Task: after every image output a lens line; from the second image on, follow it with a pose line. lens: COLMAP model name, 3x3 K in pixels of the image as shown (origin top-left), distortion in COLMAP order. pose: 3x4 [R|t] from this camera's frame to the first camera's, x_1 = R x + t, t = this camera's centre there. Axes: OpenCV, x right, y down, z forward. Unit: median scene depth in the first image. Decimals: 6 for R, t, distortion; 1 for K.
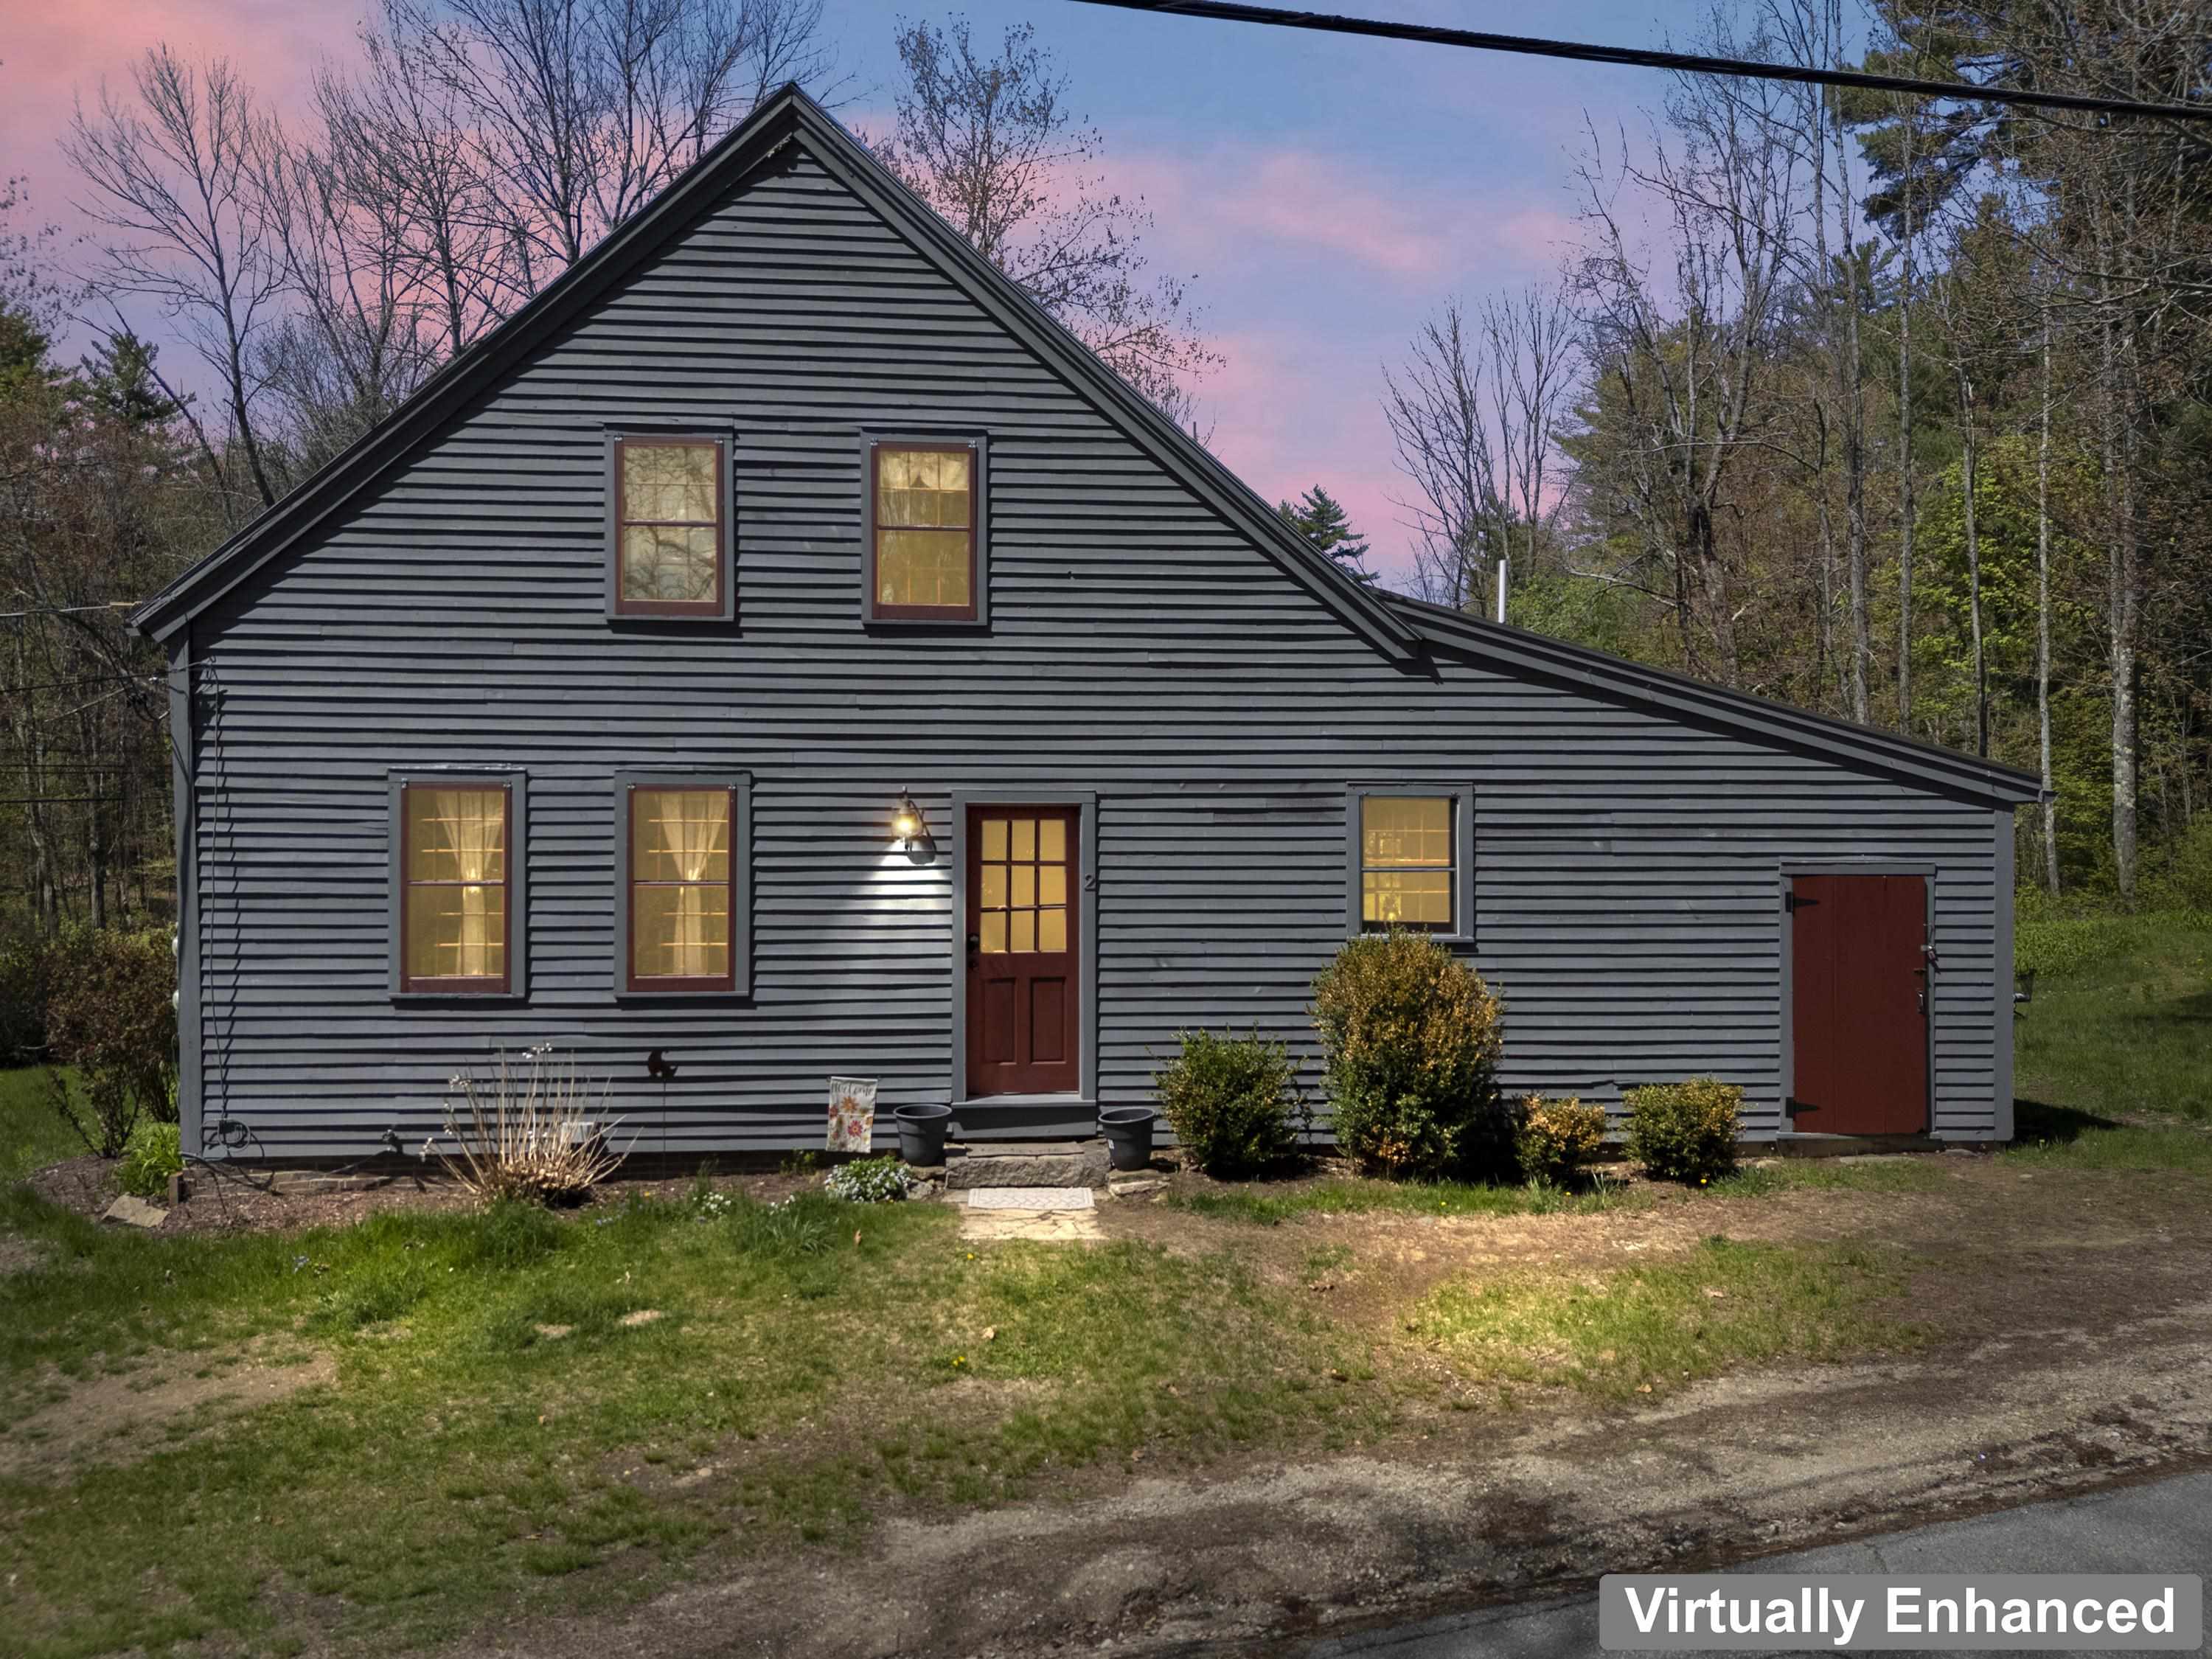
lens RADIAL K [[1610.0, 0, 1101.9], [0, 1610.0, 835.2], [0, 0, 1]] dist [0.043909, -0.030783]
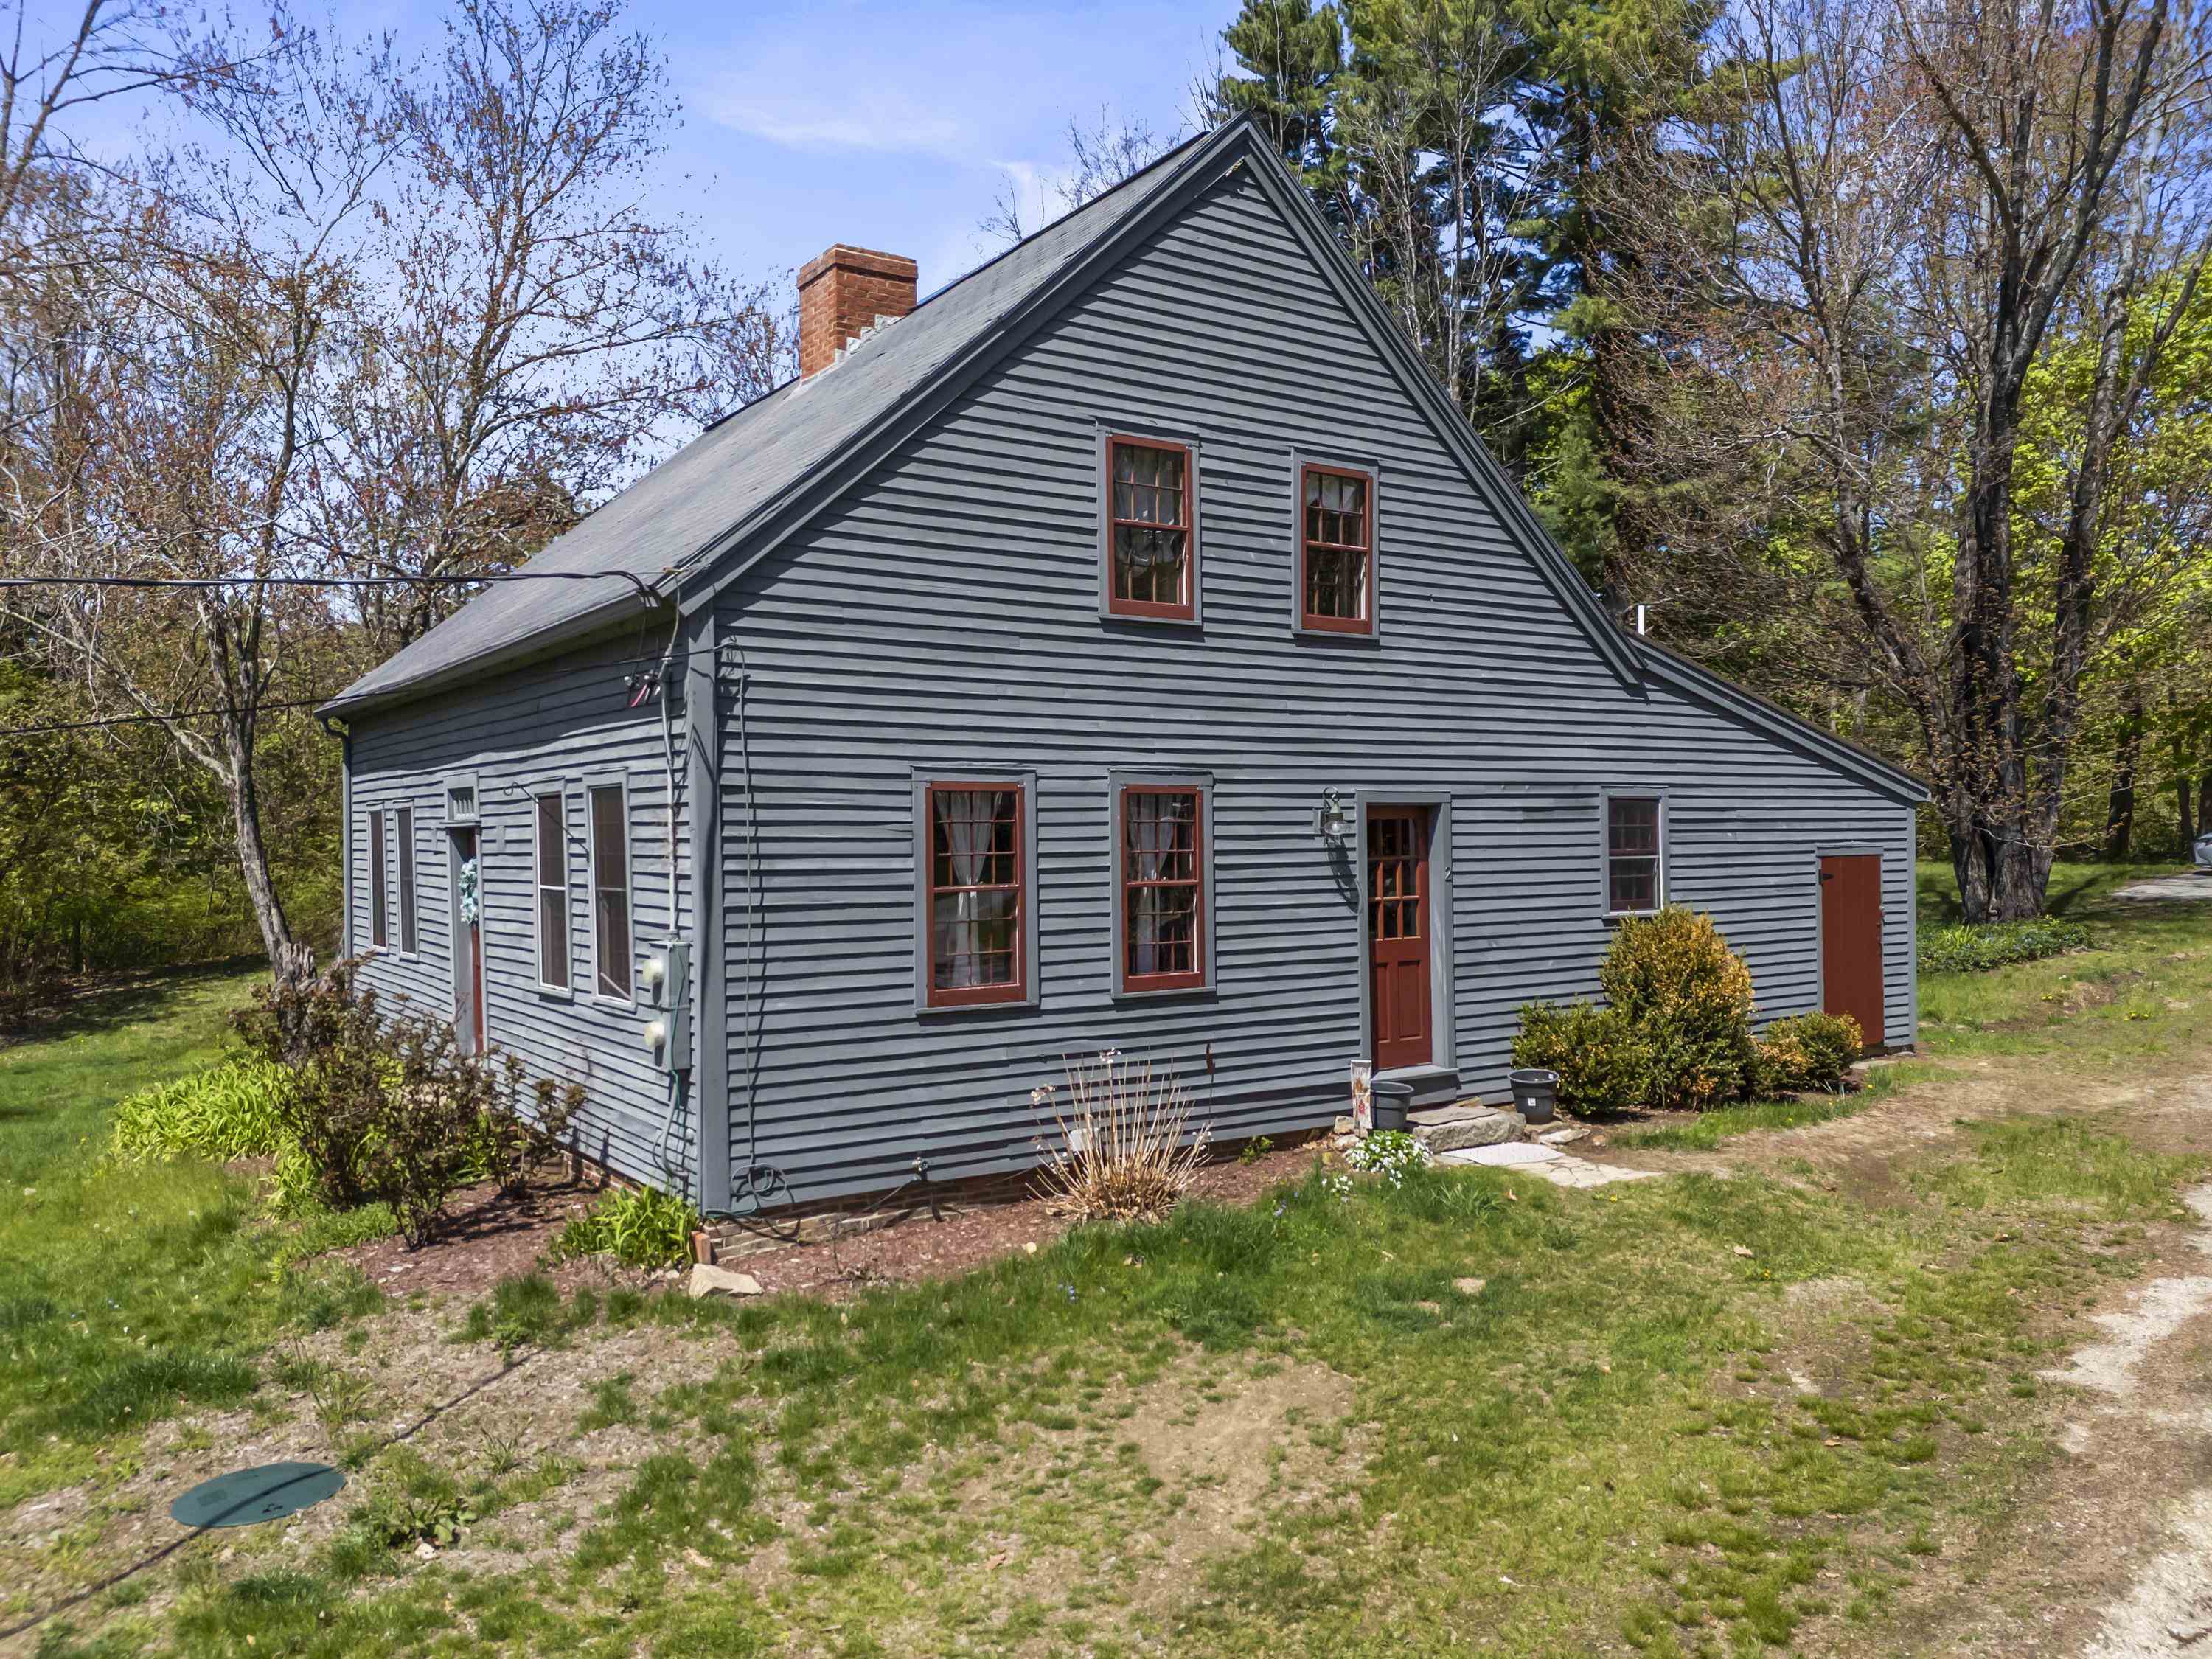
lens RADIAL K [[1610.0, 0, 1224.9], [0, 1610.0, 815.4], [0, 0, 1]] dist [0.043909, -0.030783]
pose [[0.861145, -0.003314, 0.508349, -0.753961], [0.004045, 0.999992, -0.000334, -0.012052], [-0.508344, 0.002344, 0.861151, 0.119972]]
